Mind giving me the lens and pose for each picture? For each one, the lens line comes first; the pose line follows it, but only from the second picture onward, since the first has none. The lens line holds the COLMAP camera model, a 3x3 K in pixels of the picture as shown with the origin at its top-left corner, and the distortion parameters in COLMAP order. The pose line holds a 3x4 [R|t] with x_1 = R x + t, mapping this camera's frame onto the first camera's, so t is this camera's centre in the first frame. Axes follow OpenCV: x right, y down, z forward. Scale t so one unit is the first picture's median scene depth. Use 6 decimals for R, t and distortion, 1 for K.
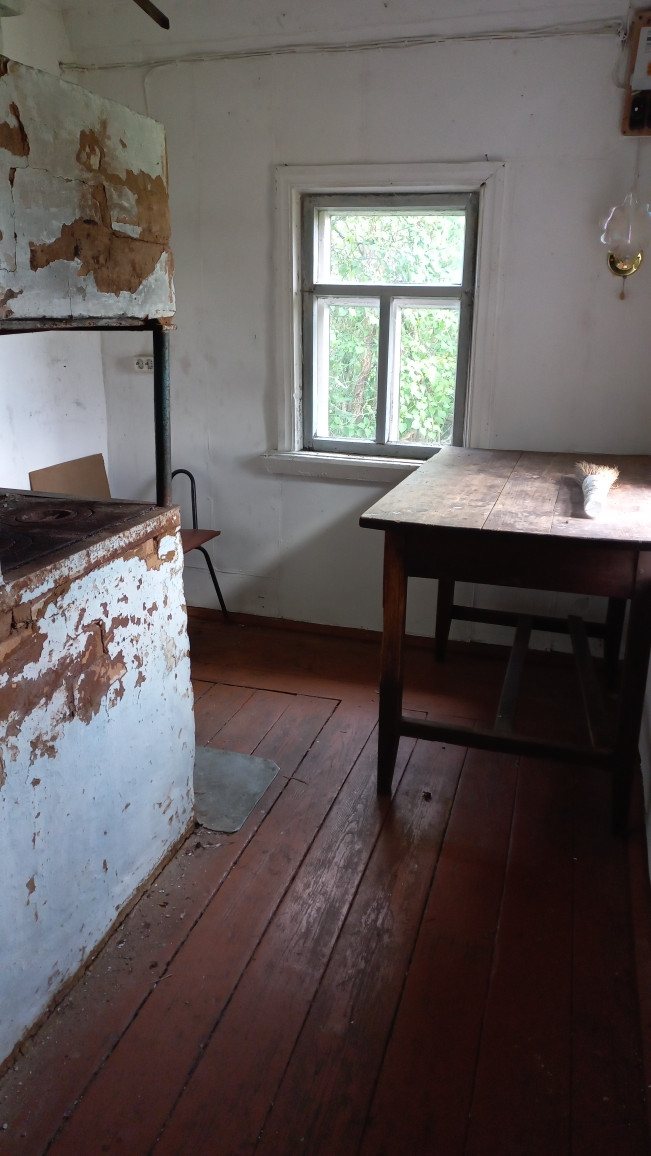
lens RADIAL K [[826.4, 0, 325.5], [0, 826.4, 578.0], [0, 0, 1]] dist [0.100737, -0.117143]
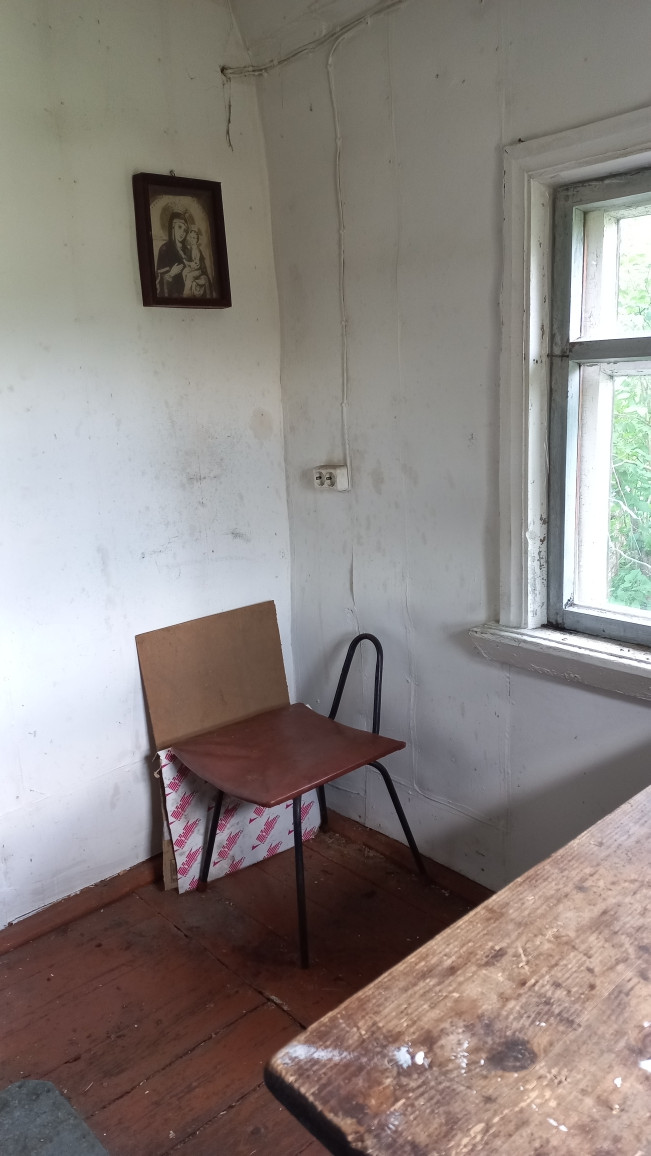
lens RADIAL K [[826.4, 0, 325.5], [0, 826.4, 578.0], [0, 0, 1]] dist [0.100737, -0.117143]
pose [[0.863305, 0.061561, -0.500914, 0.129819], [-0.100033, 0.993713, -0.050277, -0.147386], [0.494670, 0.093512, 0.864035, 0.439919]]
